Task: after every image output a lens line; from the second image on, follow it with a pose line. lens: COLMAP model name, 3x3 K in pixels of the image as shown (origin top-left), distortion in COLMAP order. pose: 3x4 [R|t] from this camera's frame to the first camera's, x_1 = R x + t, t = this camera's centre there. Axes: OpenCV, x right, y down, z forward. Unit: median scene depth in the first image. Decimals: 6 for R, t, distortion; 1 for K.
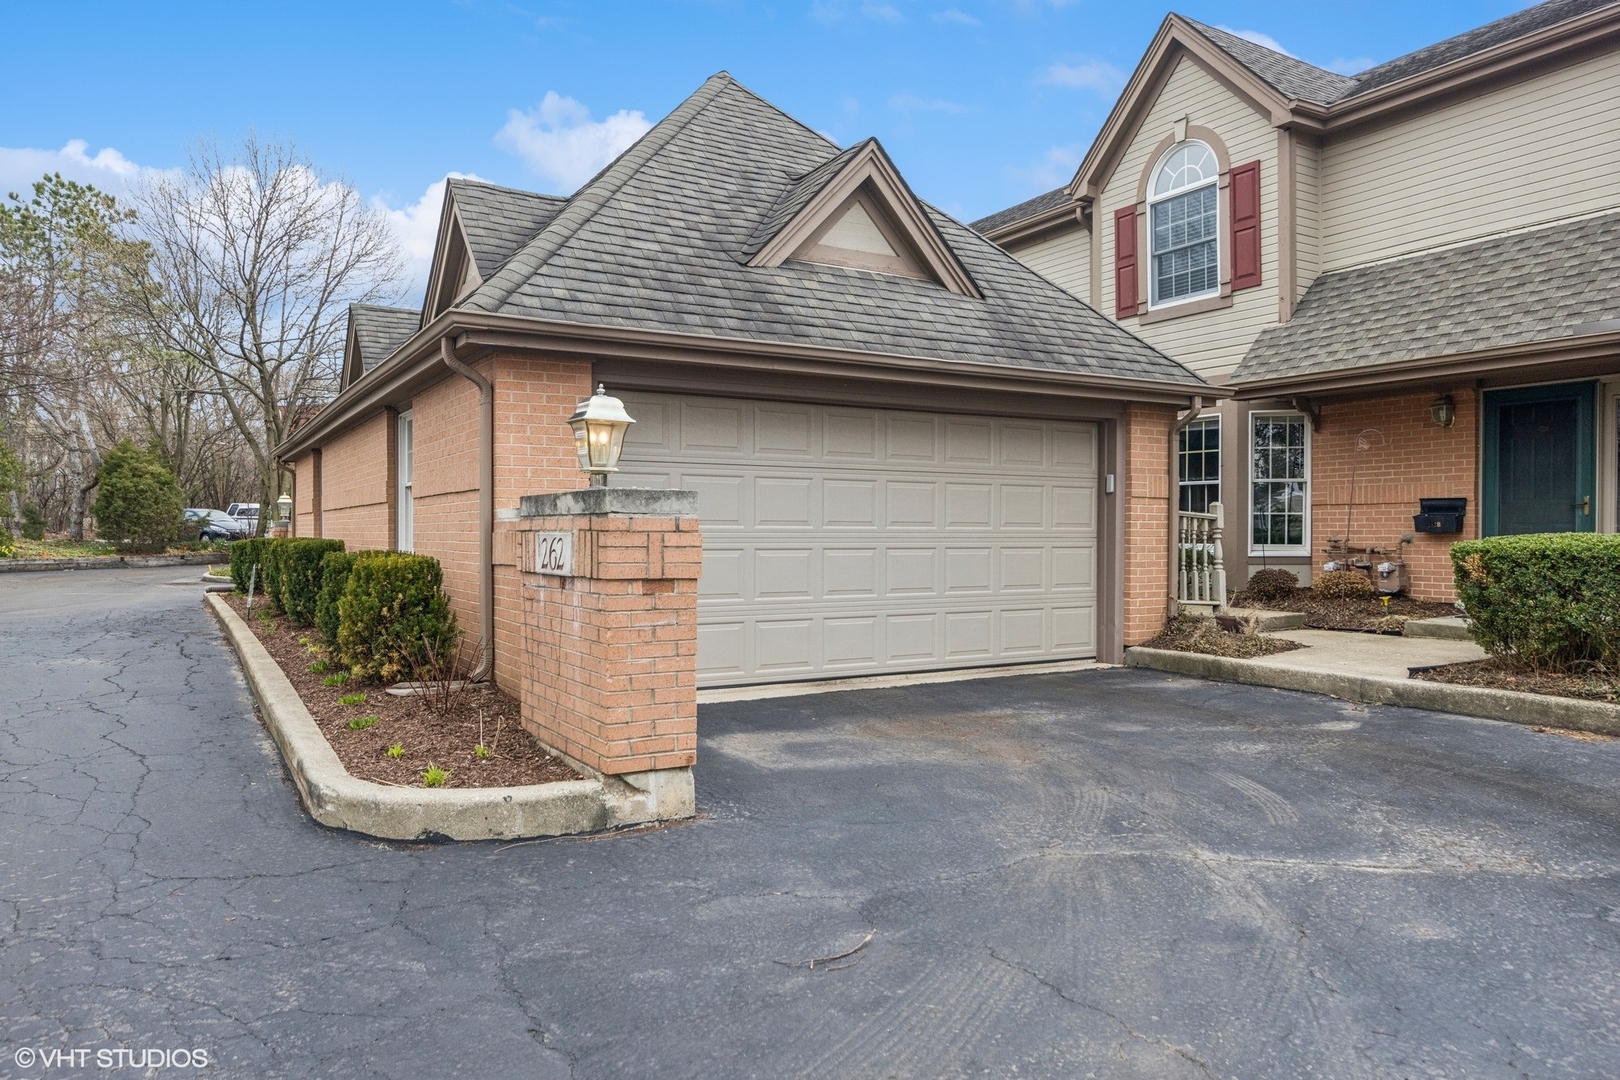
lens RADIAL K [[1065.6, 0, 806.0], [0, 1065.6, 540.1], [0, 0, 1]] dist [0.007694, -0.000920]
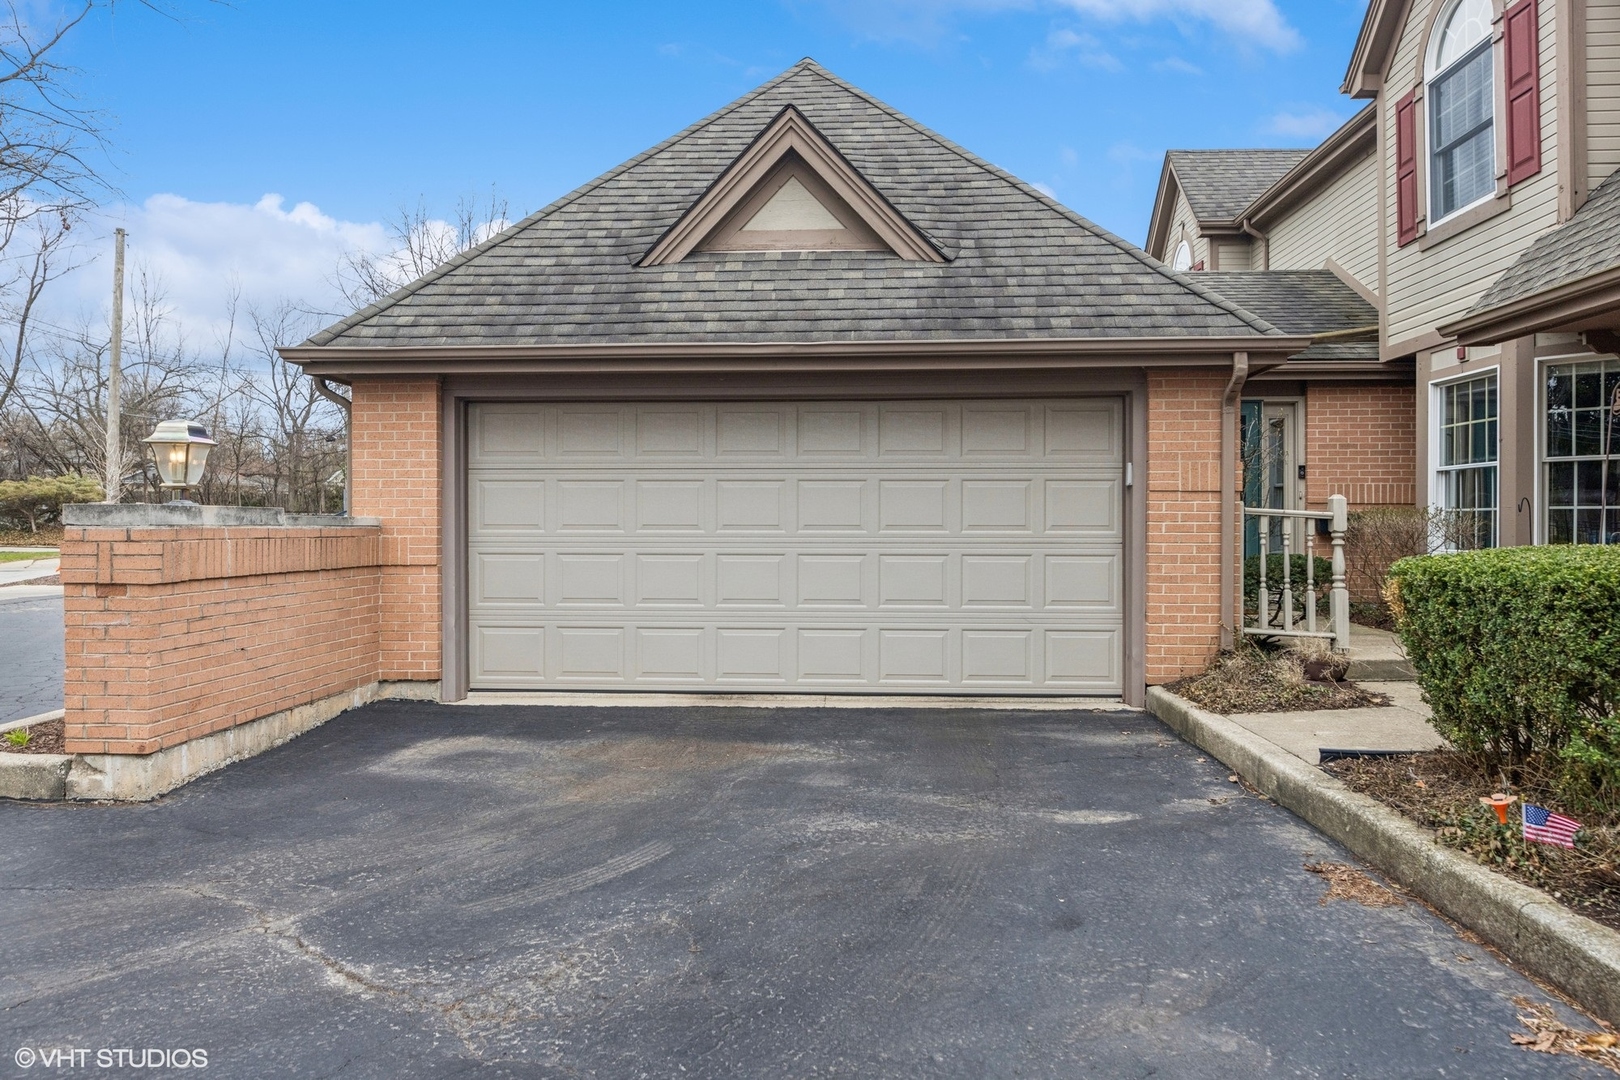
lens RADIAL K [[1065.6, 0, 806.2], [0, 1065.6, 532.2], [0, 0, 1]] dist [0.007694, -0.000920]
pose [[0.835857, 0.001199, -0.548946, 0.624794], [-0.002993, 0.999993, -0.002372, -0.009836], [0.548939, 0.003626, 0.835855, 0.265316]]
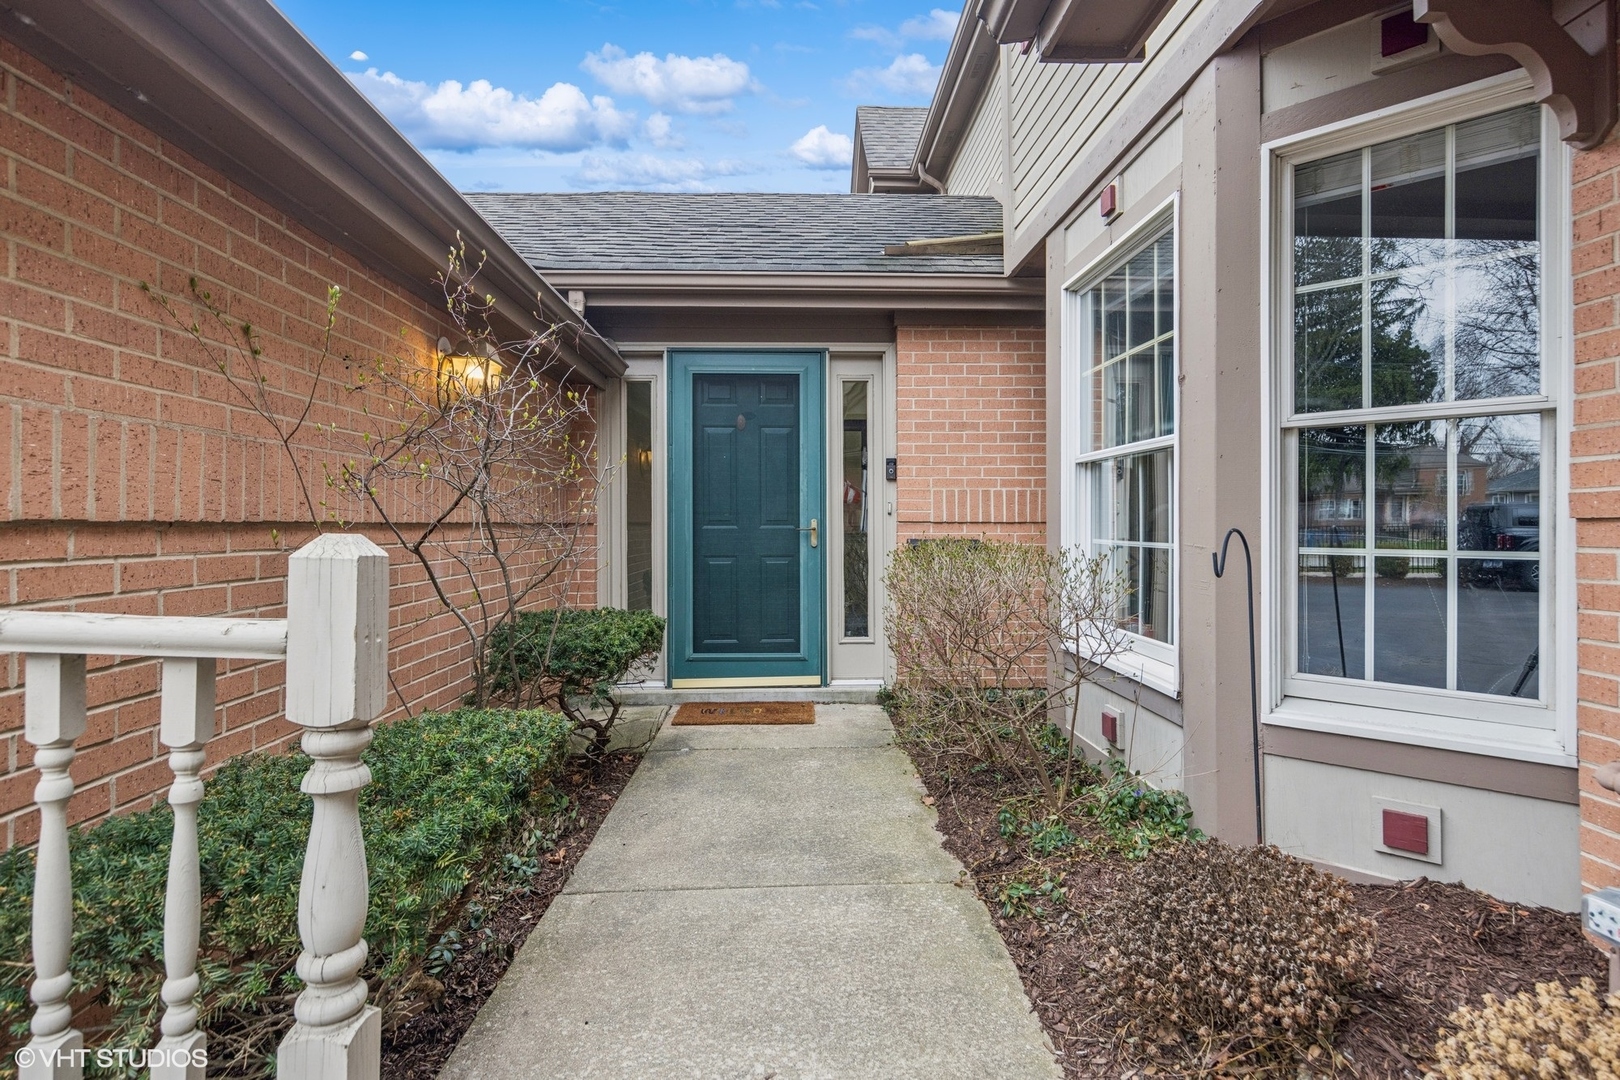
lens RADIAL K [[784.9, 0, 816.1], [0, 784.9, 529.3], [0, 0, 1]] dist [0.005945, 0.000579]
pose [[0.879682, -0.001618, -0.475560, 0.639753], [0.002353, 0.999997, 0.000950, -0.047988], [0.475557, -0.001955, 0.879683, 1.222638]]
